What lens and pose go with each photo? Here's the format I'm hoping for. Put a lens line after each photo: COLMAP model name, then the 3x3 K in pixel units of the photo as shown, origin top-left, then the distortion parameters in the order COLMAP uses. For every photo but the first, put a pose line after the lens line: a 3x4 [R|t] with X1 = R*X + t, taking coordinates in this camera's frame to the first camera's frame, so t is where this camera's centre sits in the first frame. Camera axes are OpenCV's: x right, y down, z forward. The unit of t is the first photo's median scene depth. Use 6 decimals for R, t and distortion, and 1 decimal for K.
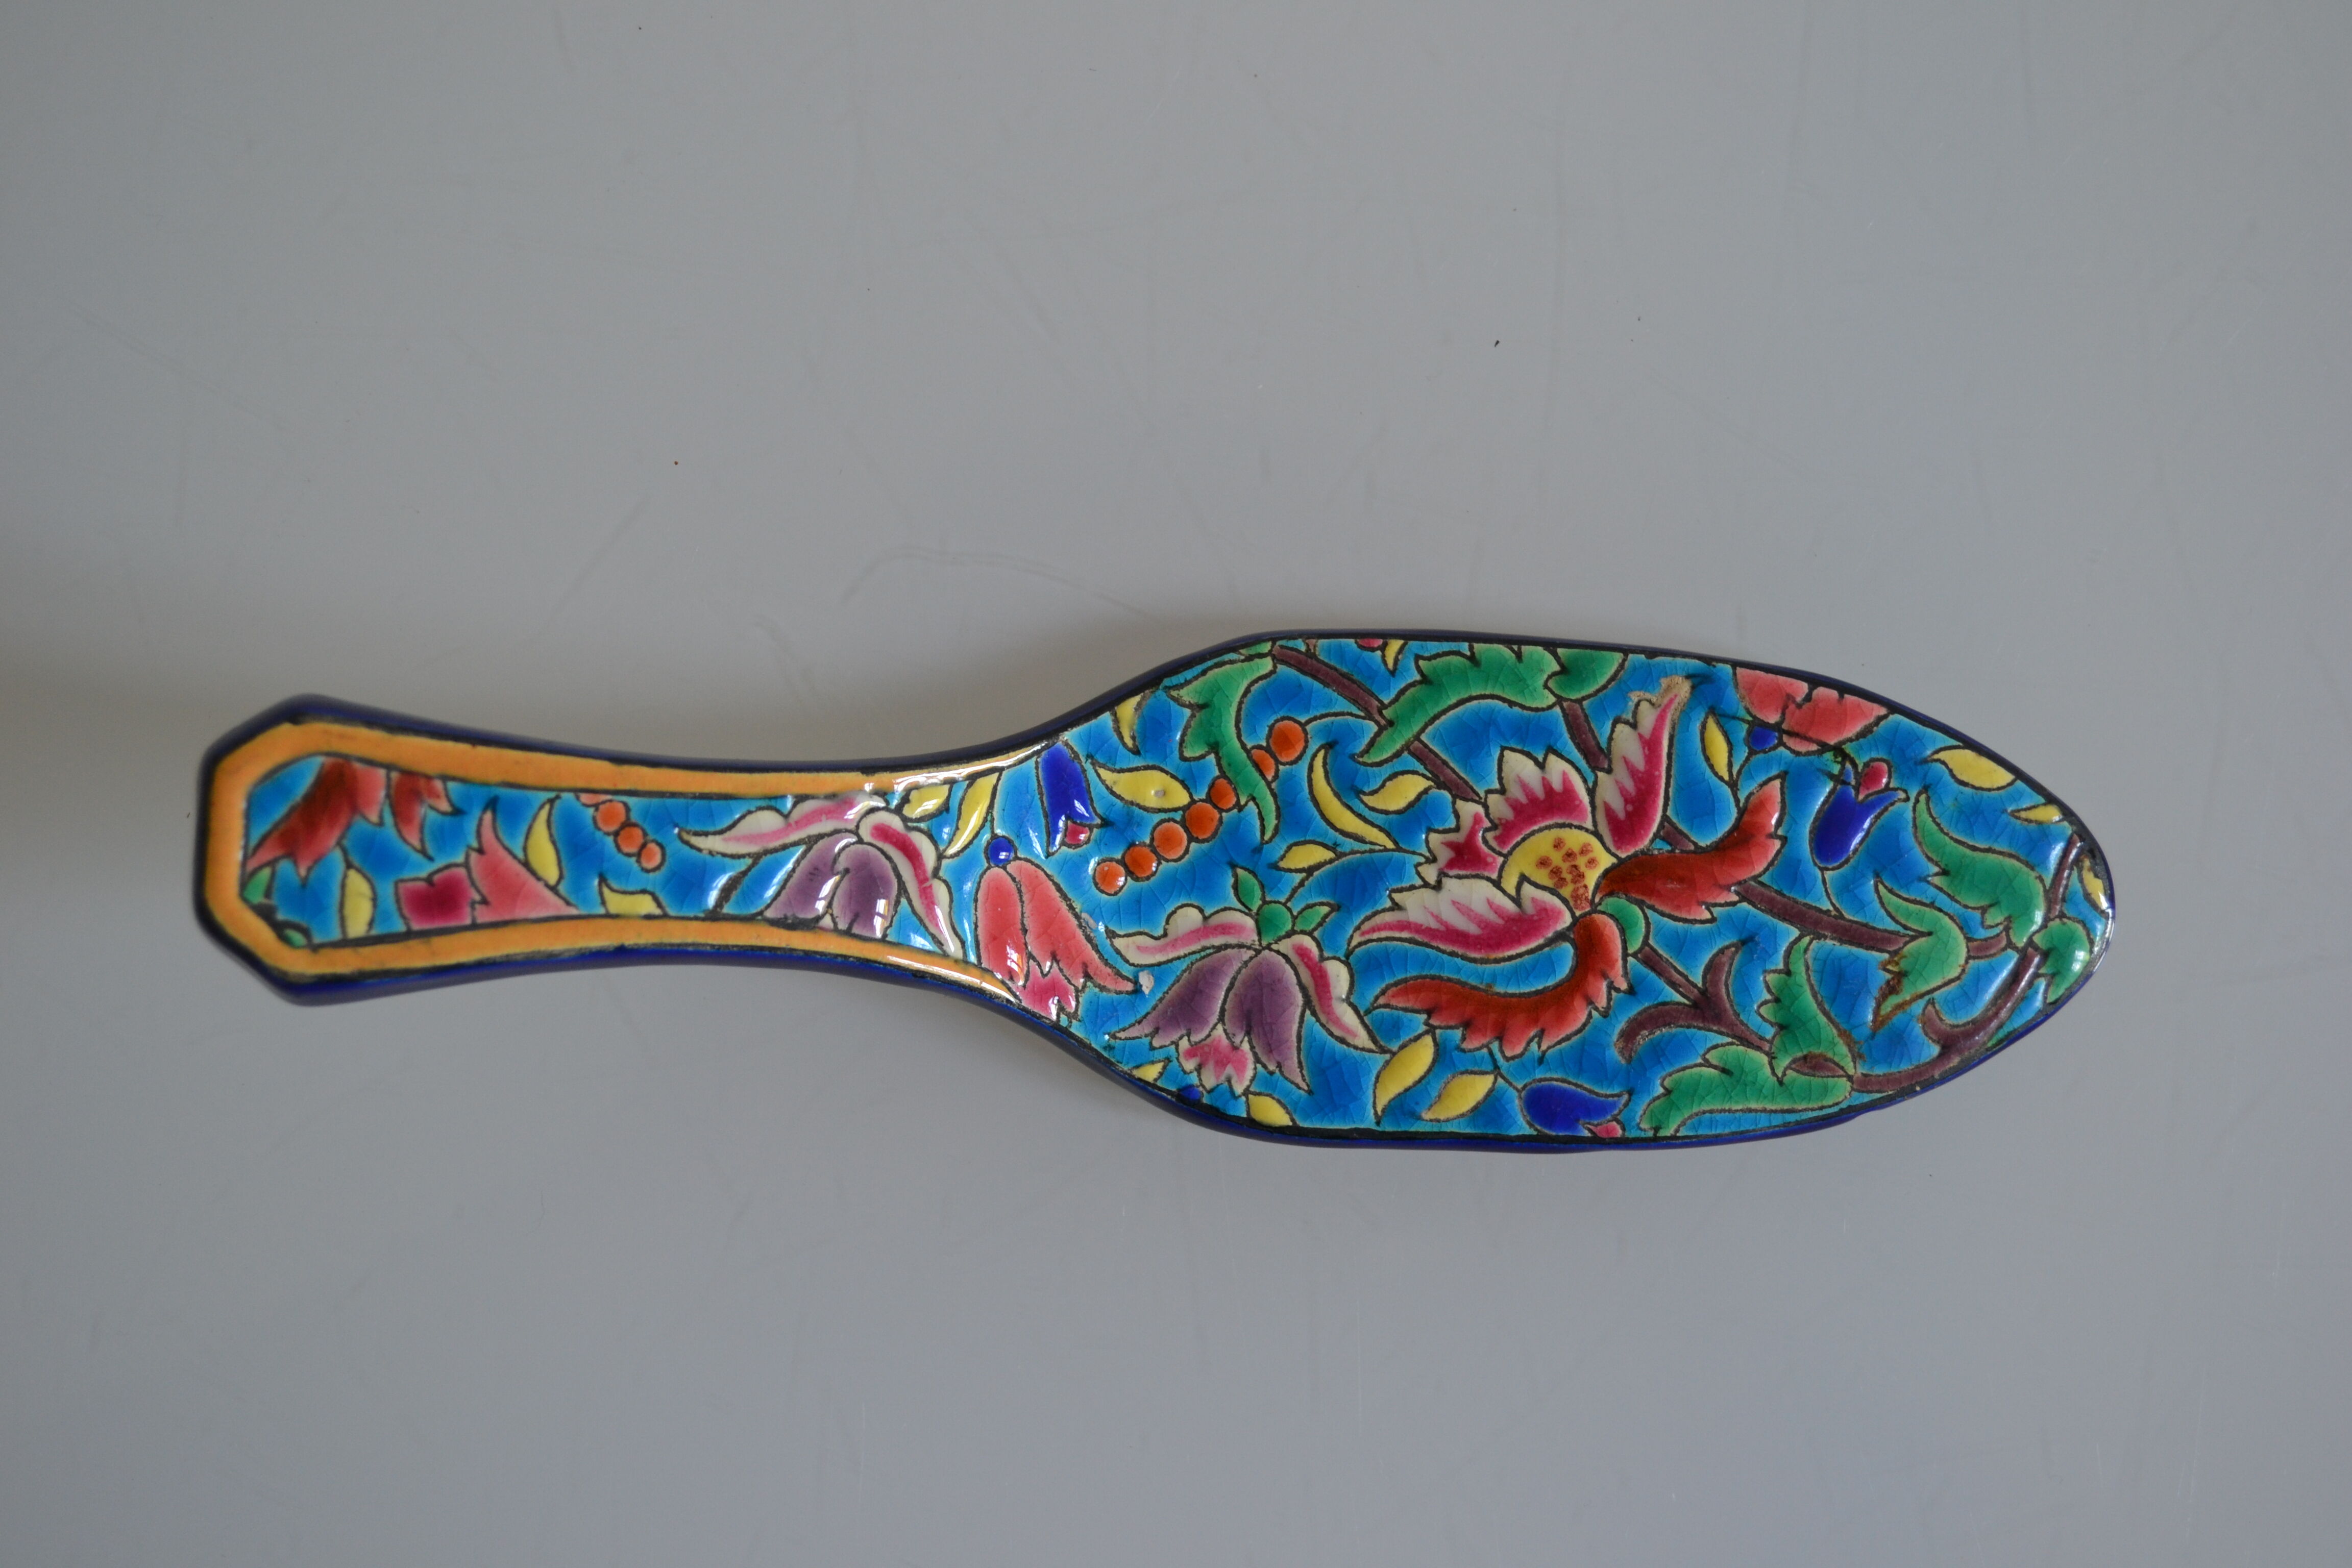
lens RADIAL K [[2959.4, 0, 1176.0], [0, 2959.4, 784.0], [0, 0, 1]] dist [-0.038179, -0.010946]
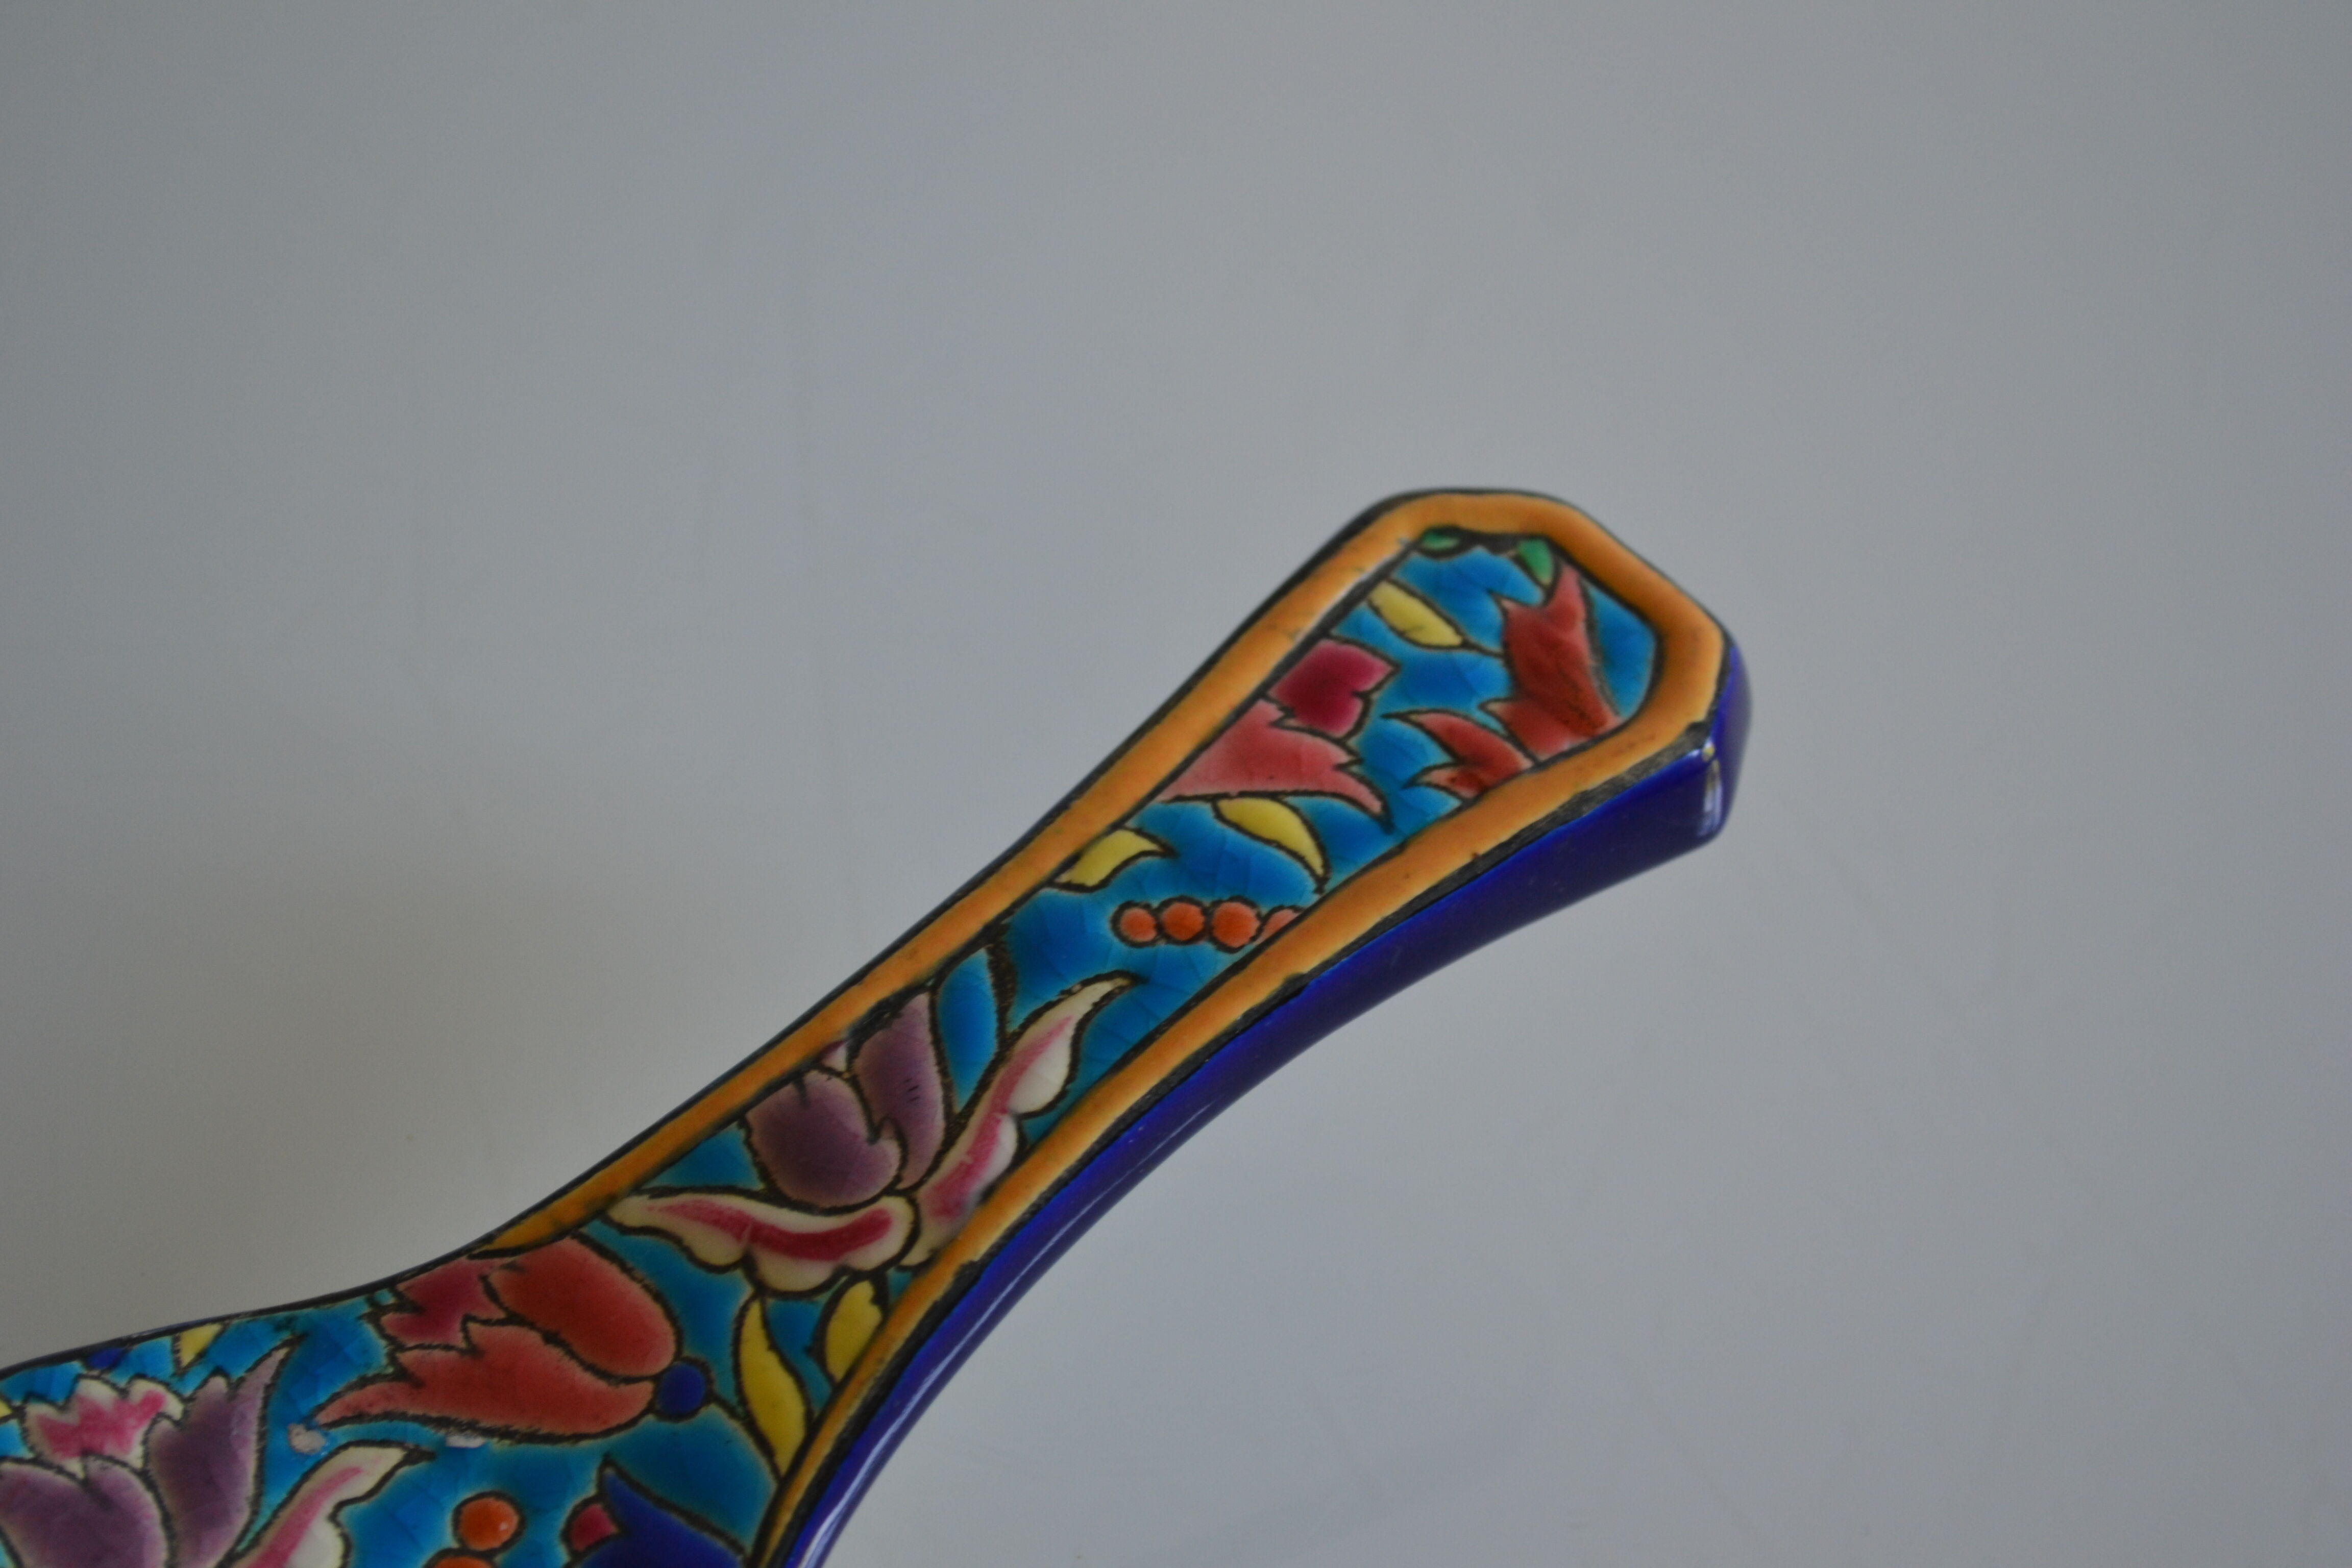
lens RADIAL K [[4881.2, 0, 1166.8], [0, 4881.2, 731.5], [0, 0, 1]] dist [-0.007789, 0.220857]
pose [[-0.688271, 0.396979, -0.607199, 0.360715], [-0.711385, -0.533368, 0.457658, -0.371429], [-0.142180, 0.746945, 0.649506, 0.318636]]
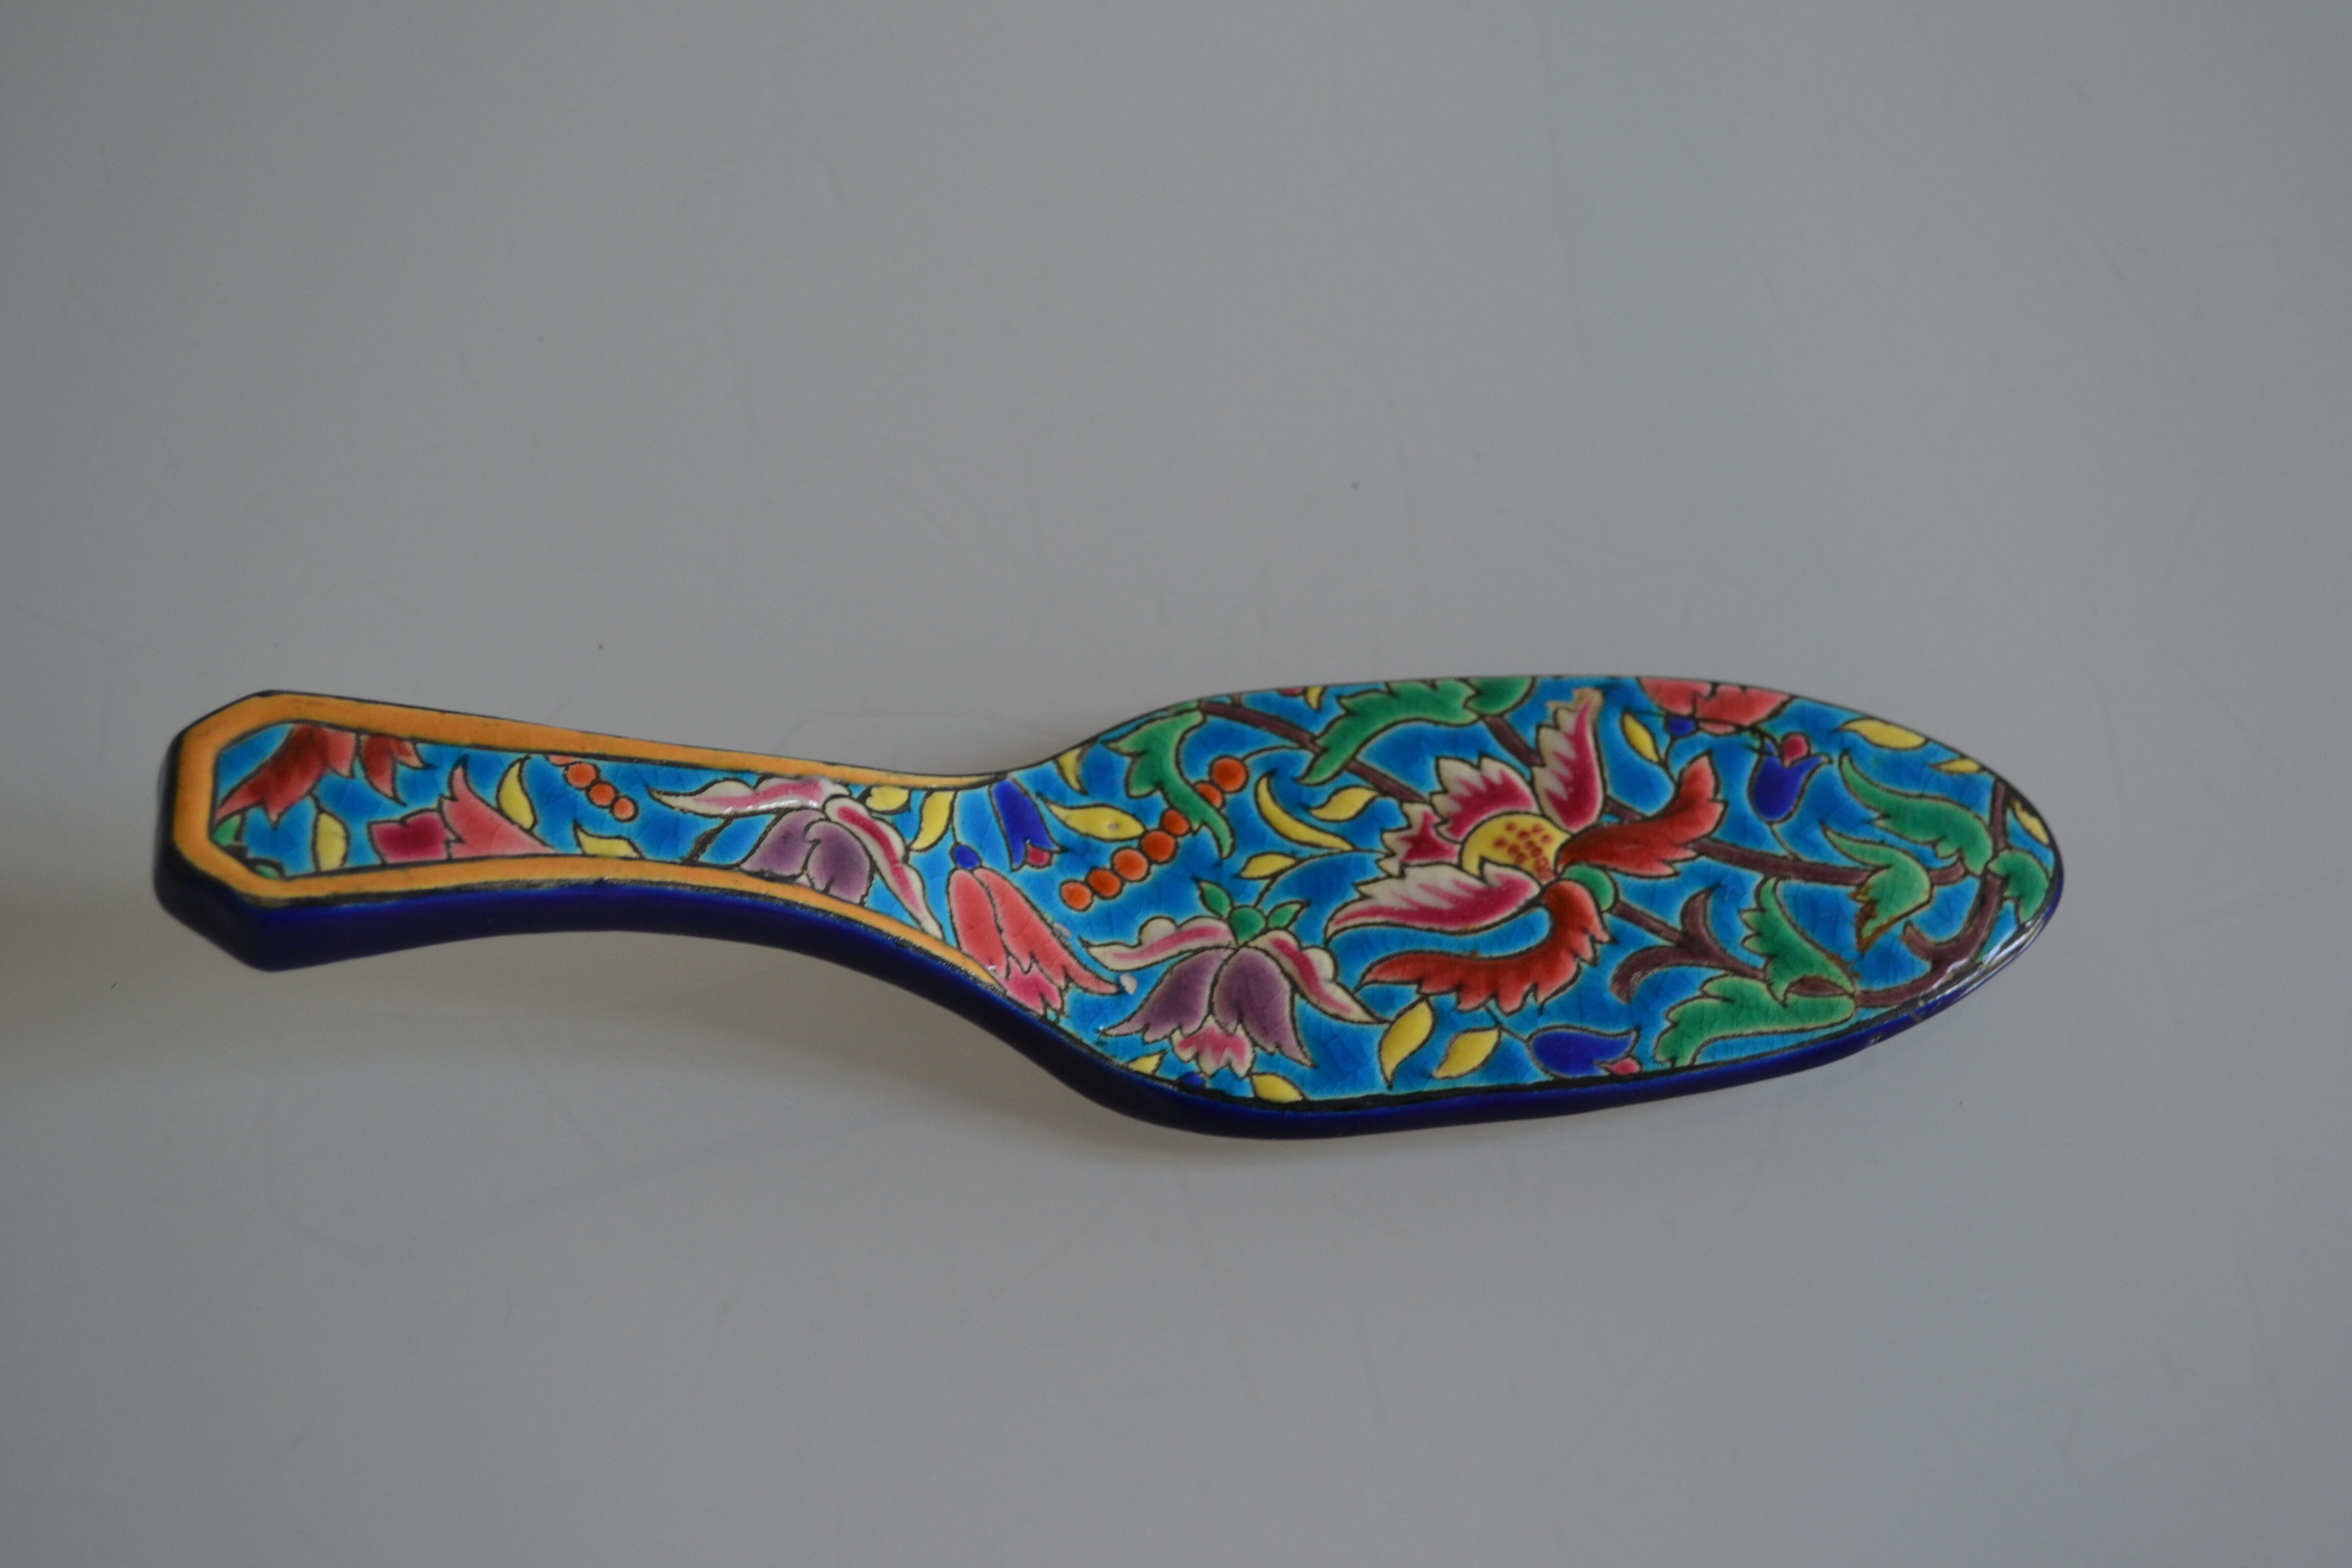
lens RADIAL K [[3249.9, 0, 1176.0], [0, 3249.9, 784.0], [0, 0, 1]] dist [-0.023495, -0.043191]
pose [[0.985946, -0.109969, 0.125766, -0.121419], [0.160943, 0.827120, -0.538488, 0.588299], [-0.044807, 0.551161, 0.833195, 0.072395]]
